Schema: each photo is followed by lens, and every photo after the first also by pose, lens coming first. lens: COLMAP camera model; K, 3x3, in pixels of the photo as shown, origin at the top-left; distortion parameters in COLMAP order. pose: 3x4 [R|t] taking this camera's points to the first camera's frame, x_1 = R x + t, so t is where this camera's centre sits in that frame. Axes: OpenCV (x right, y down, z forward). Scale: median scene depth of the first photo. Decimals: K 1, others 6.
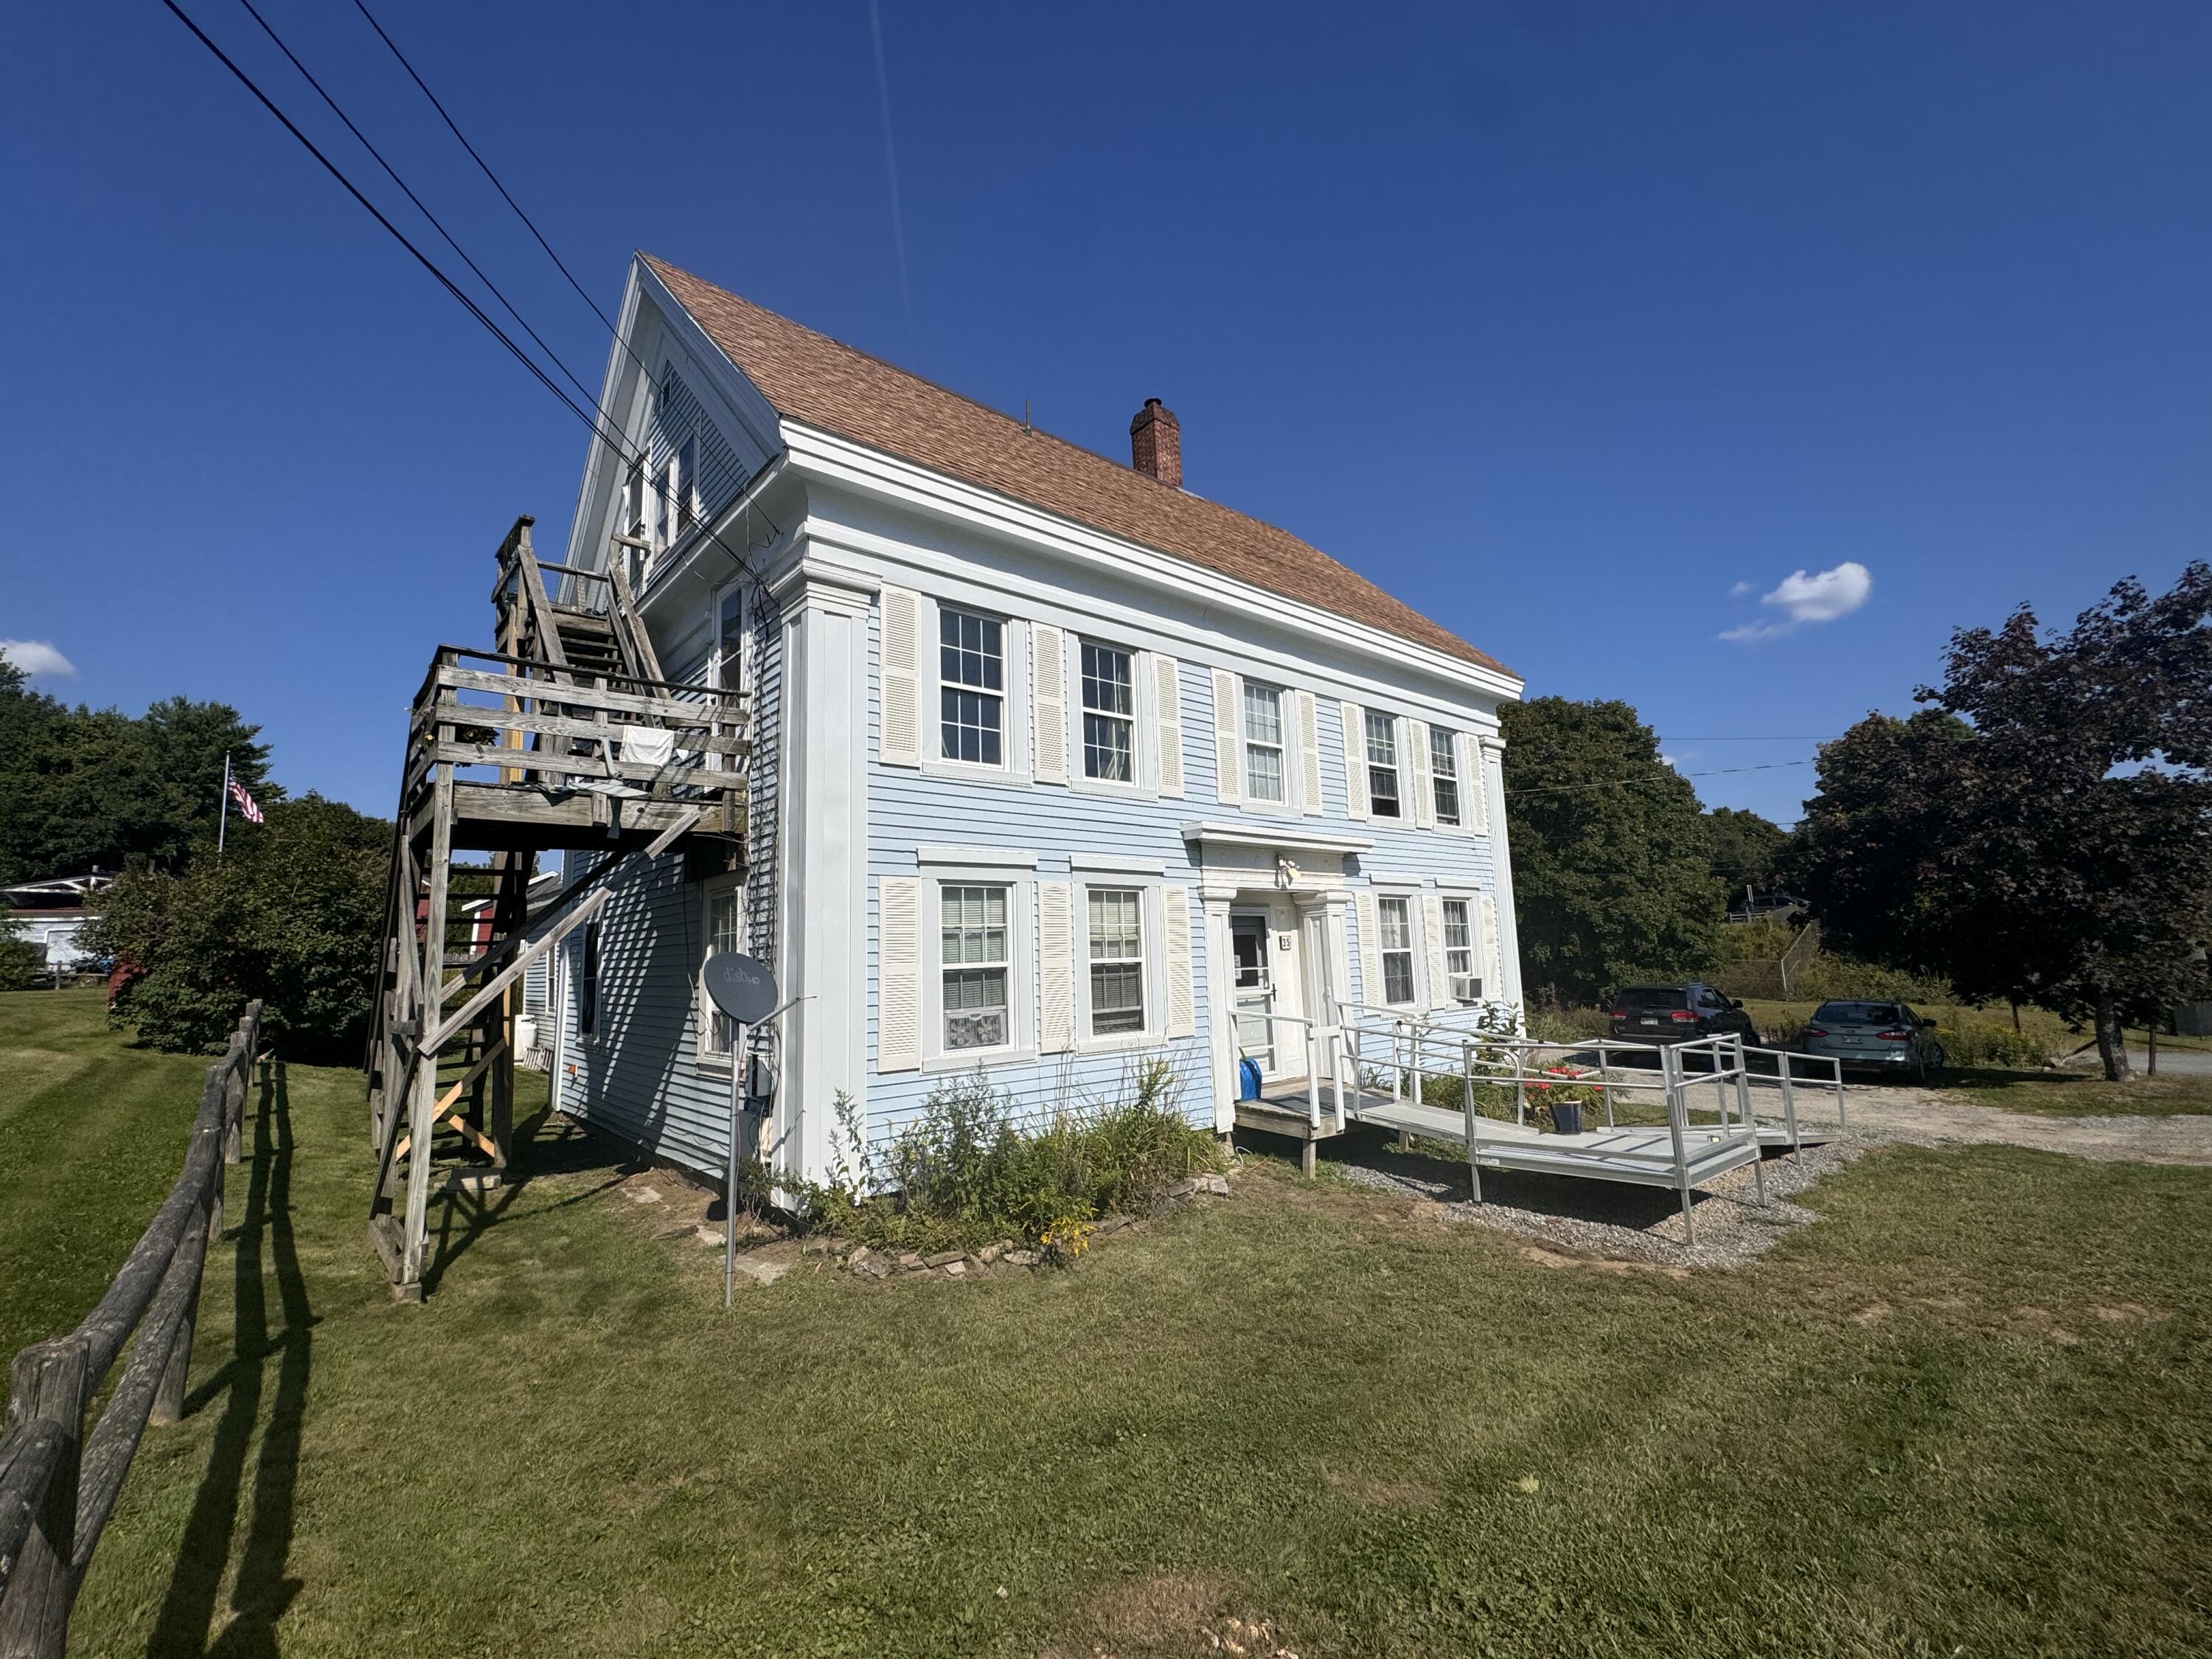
lens RADIAL K [[952.4, 0, 1093.3], [0, 952.4, 827.3], [0, 0, 1]] dist [-0.012180, 0.000490]
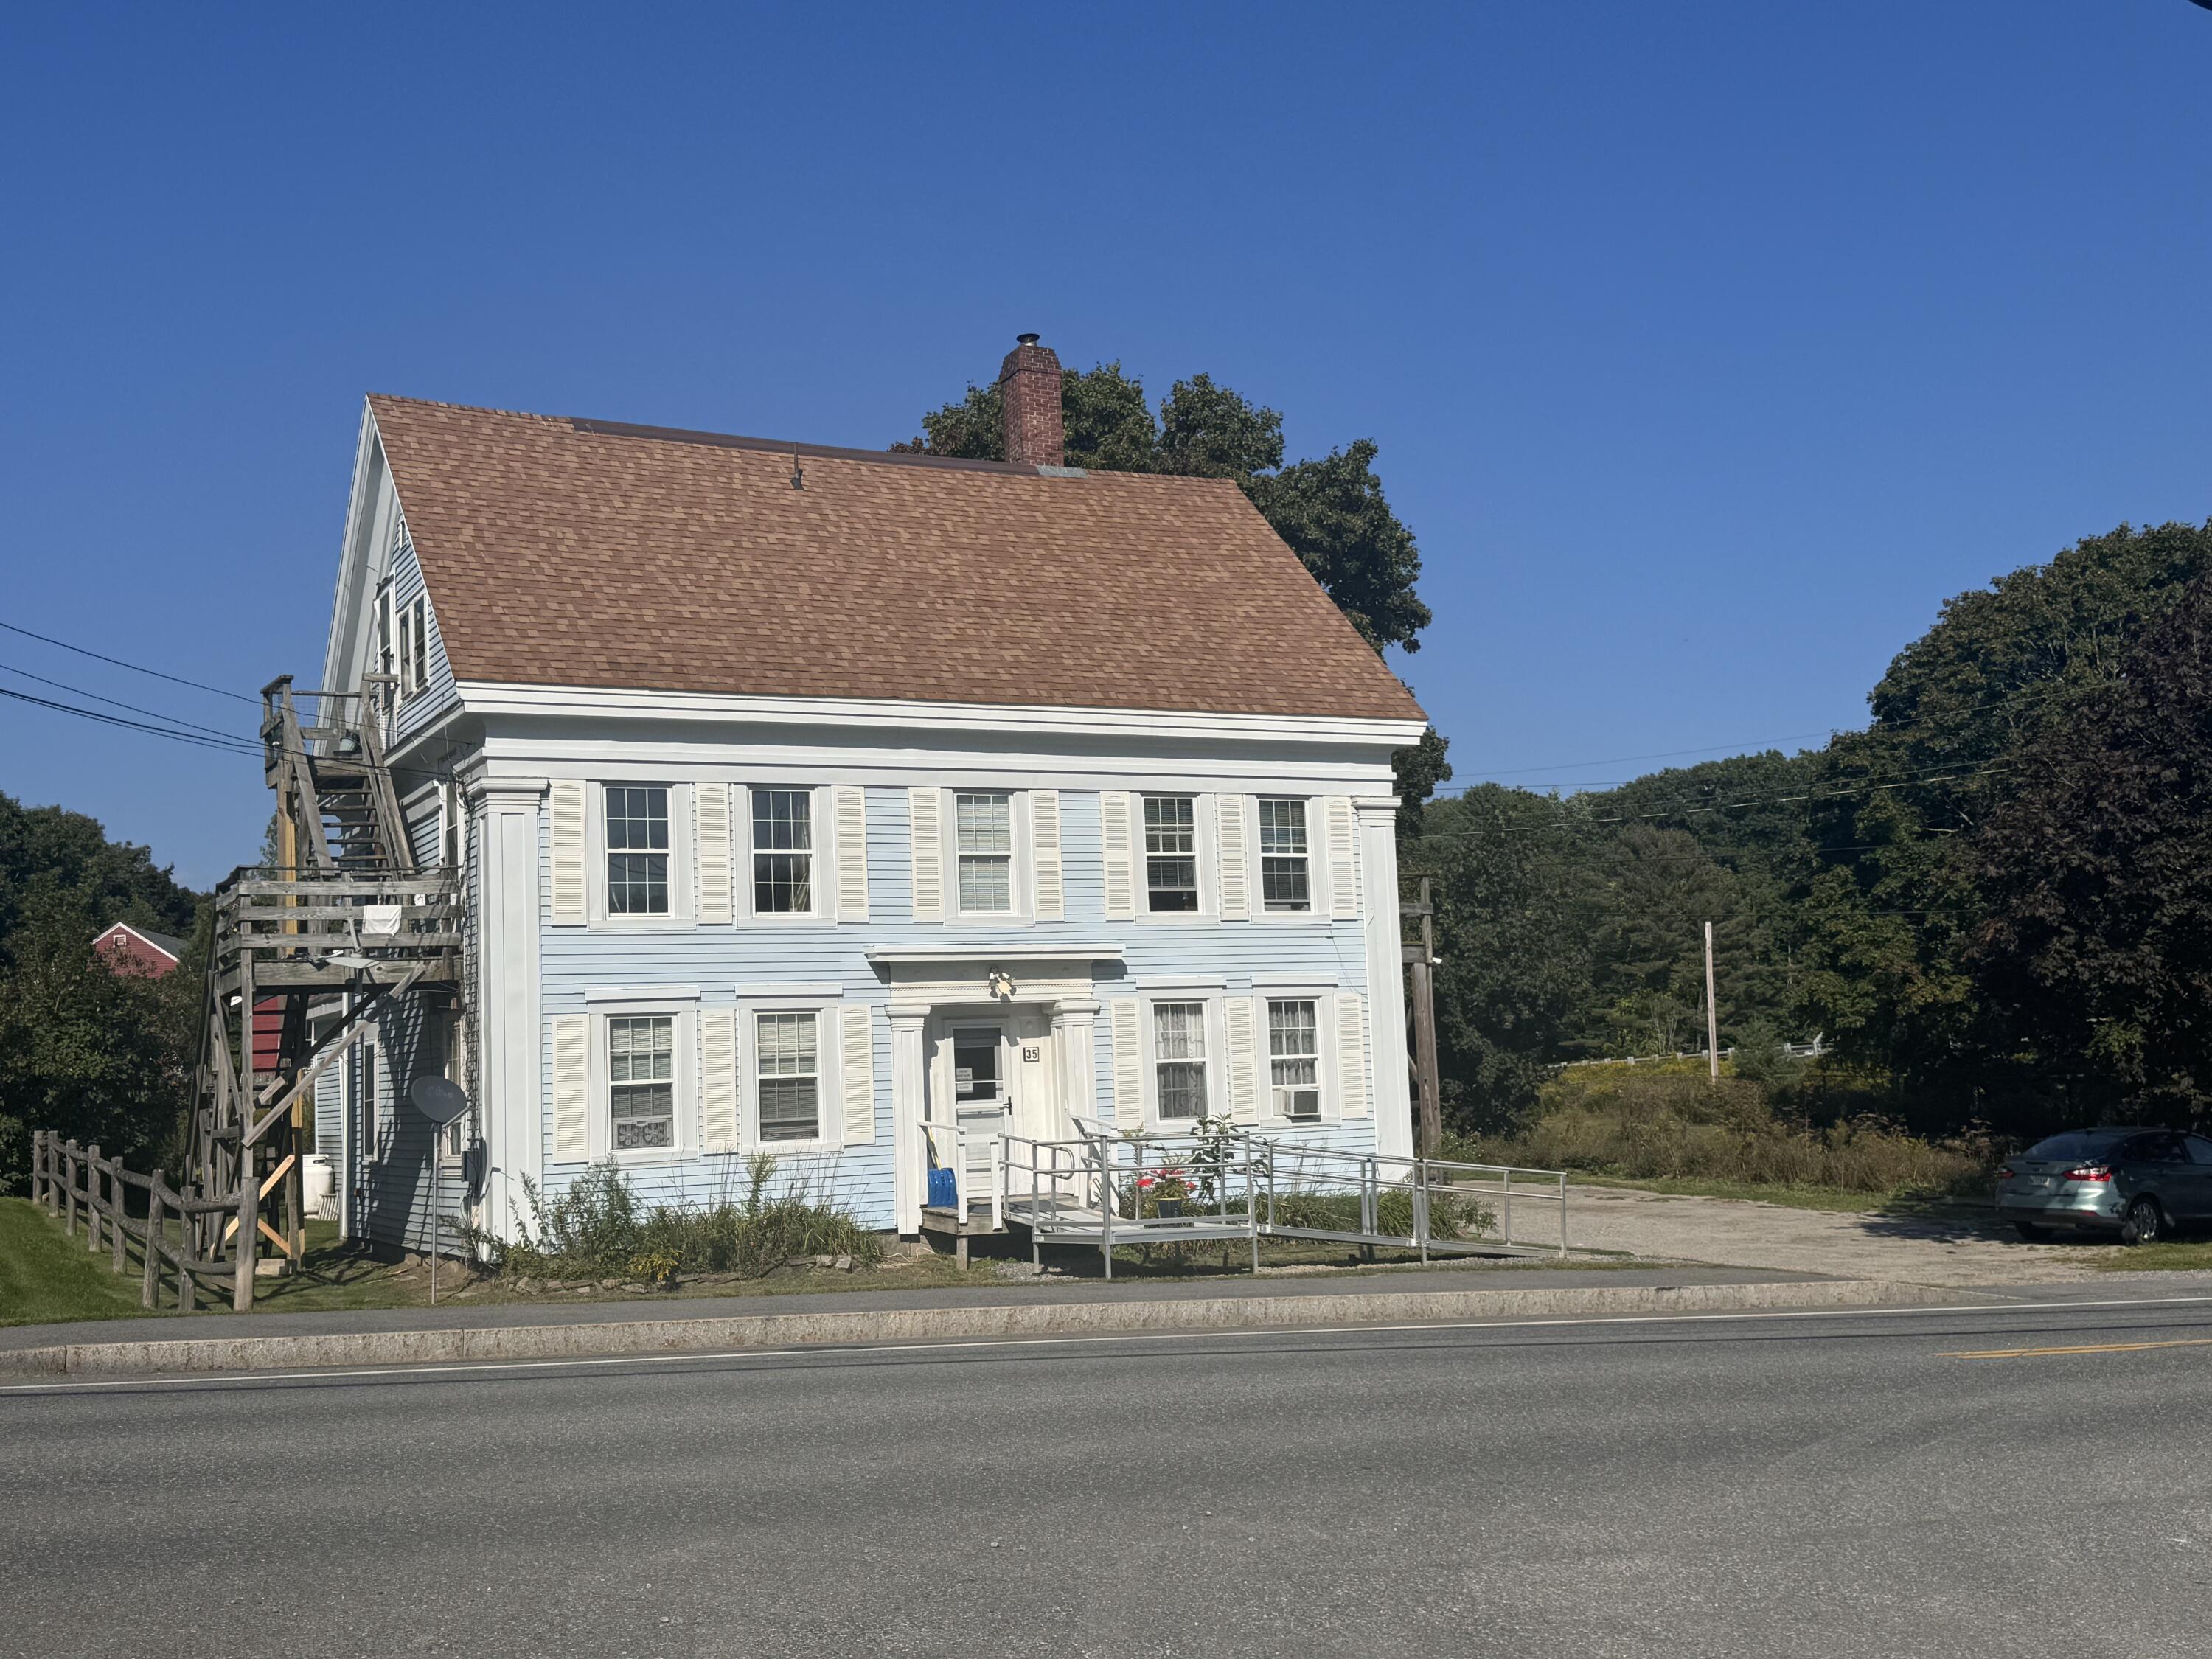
lens RADIAL K [[2414.5, 0, 1108.3], [0, 2414.5, 832.7], [0, 0, 1]] dist [0.088951, 0.000000]
pose [[0.973534, -0.031347, -0.226380, 1.025146], [0.041366, 0.998357, 0.039651, -0.239030], [0.224766, -0.047966, 0.973232, -1.646478]]
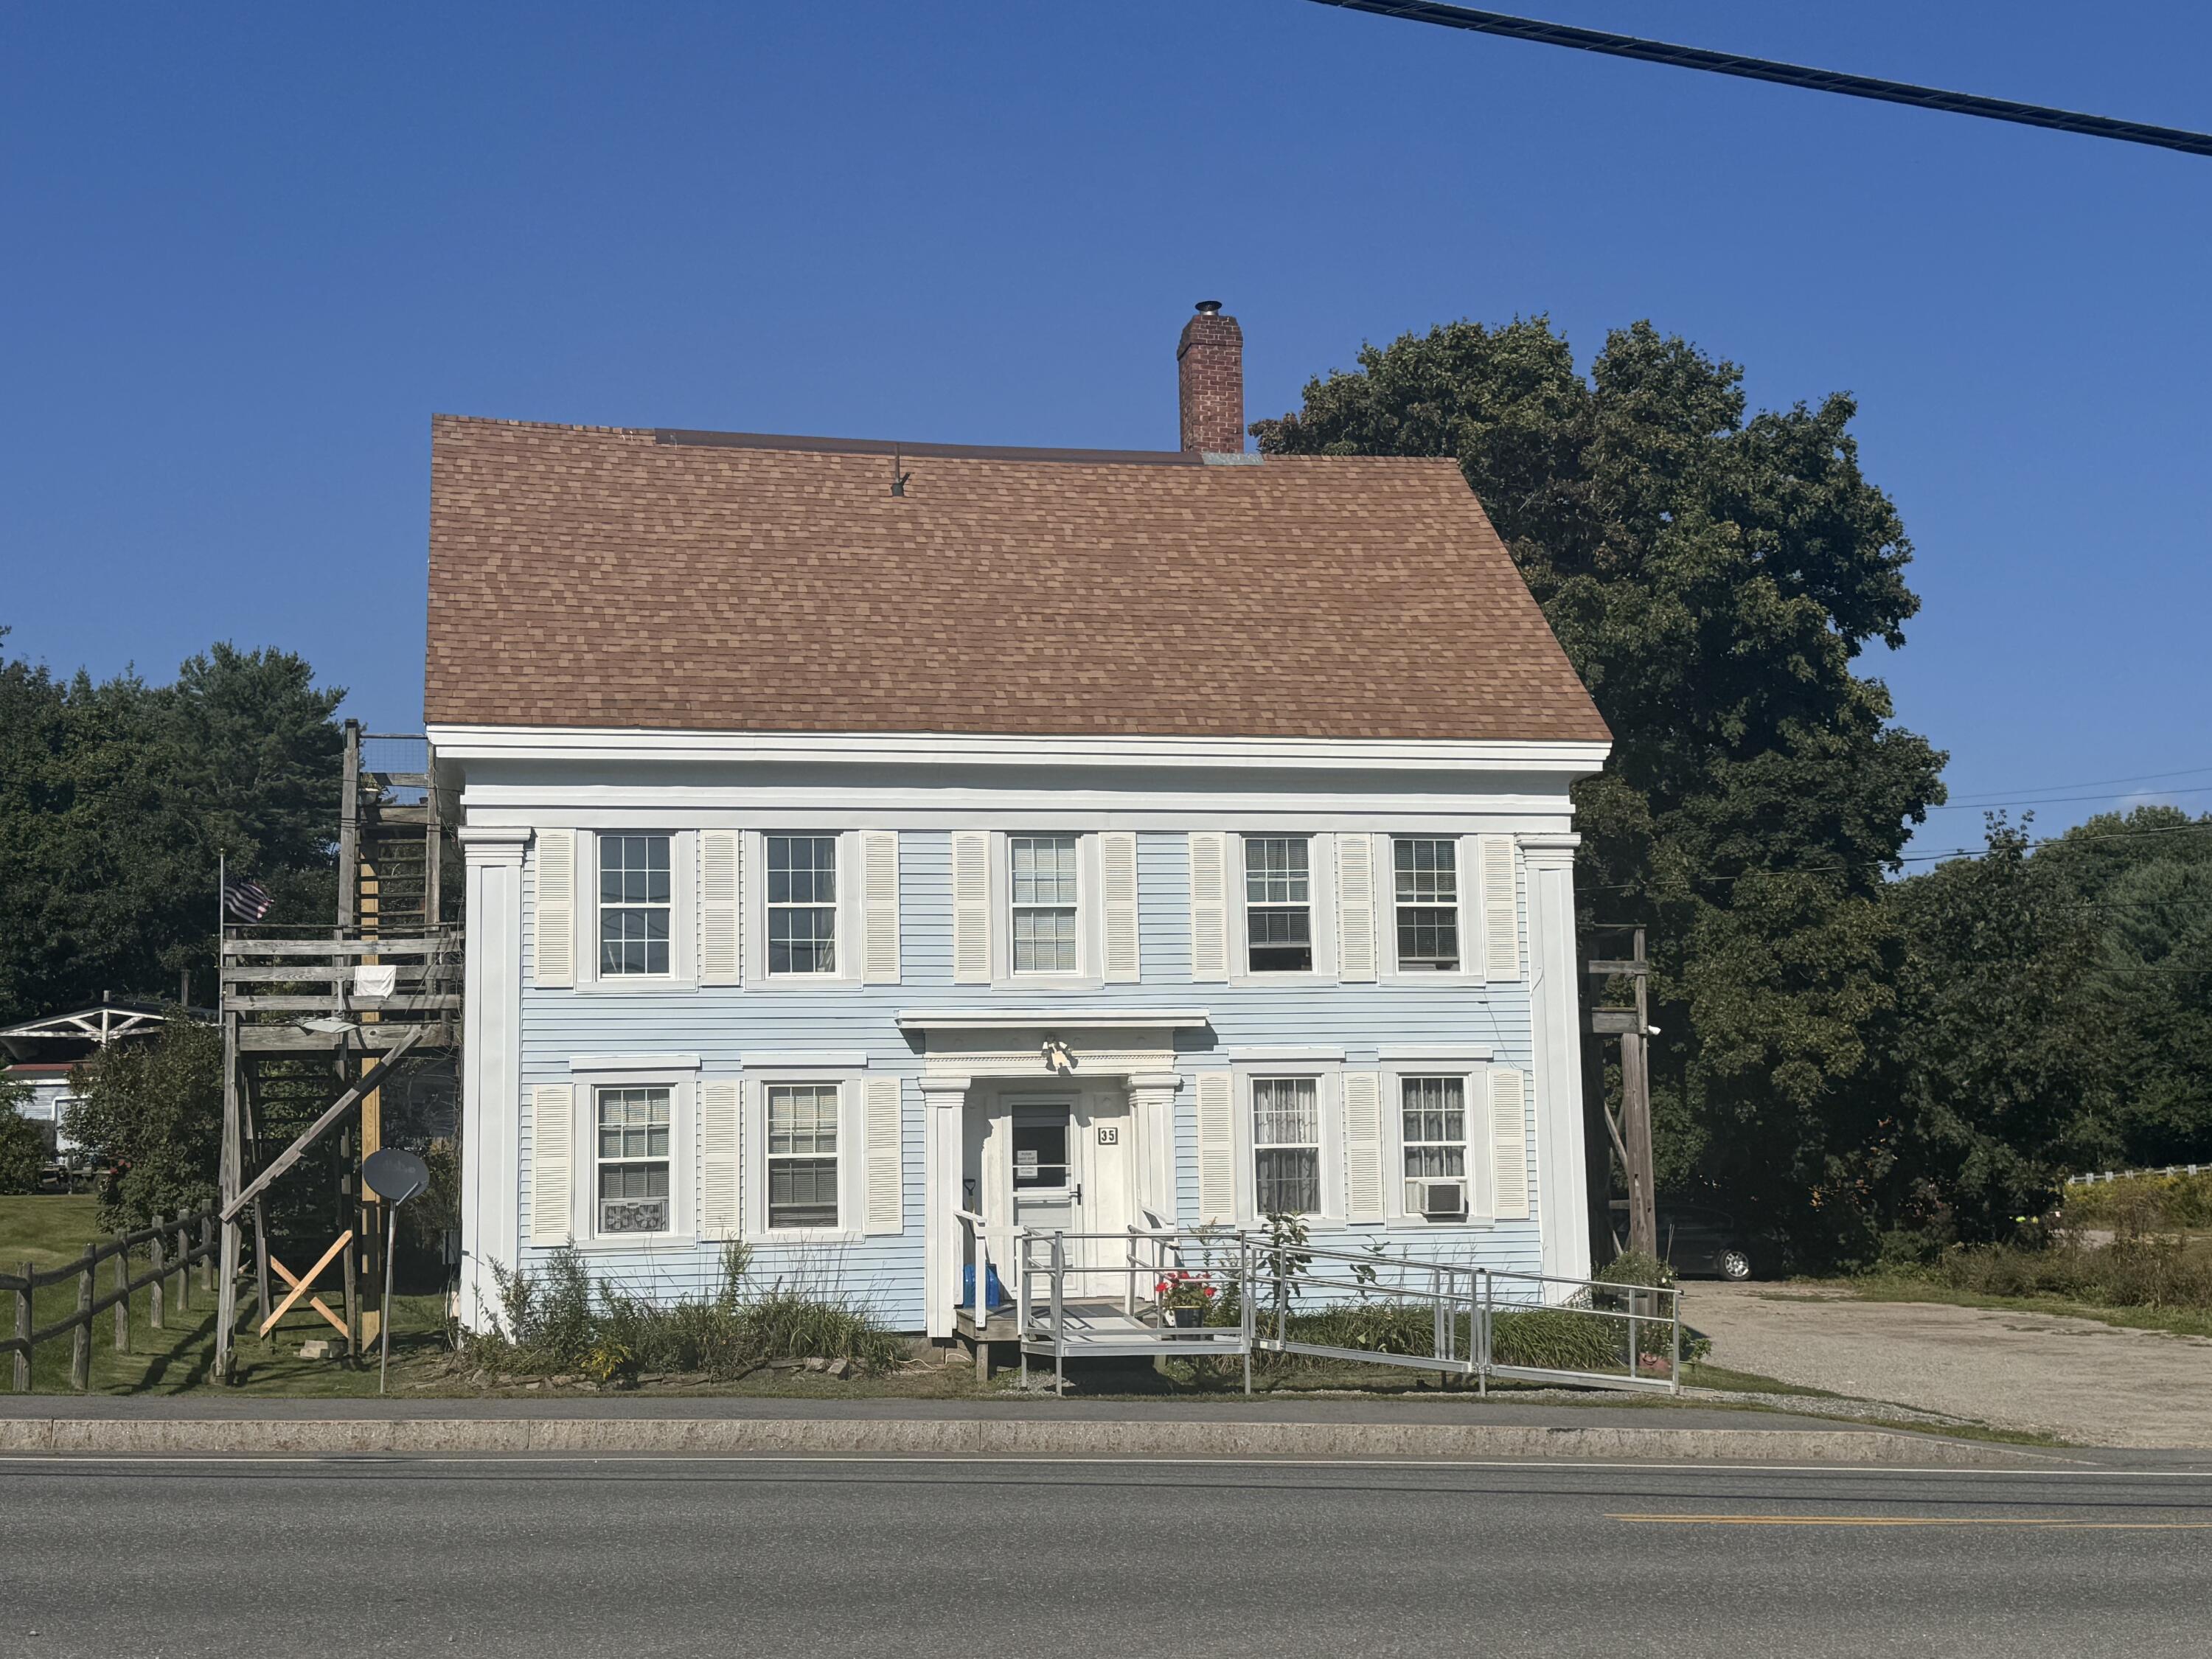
lens RADIAL K [[2835.7, 0, 1113.0], [0, 2835.7, 851.8], [0, 0, 1]] dist [0.072737, 0.000000]
pose [[0.882715, -0.042530, -0.467980, 1.691721], [0.058877, 0.998058, 0.020351, -0.217482], [0.466205, -0.045517, 0.883505, -1.450917]]
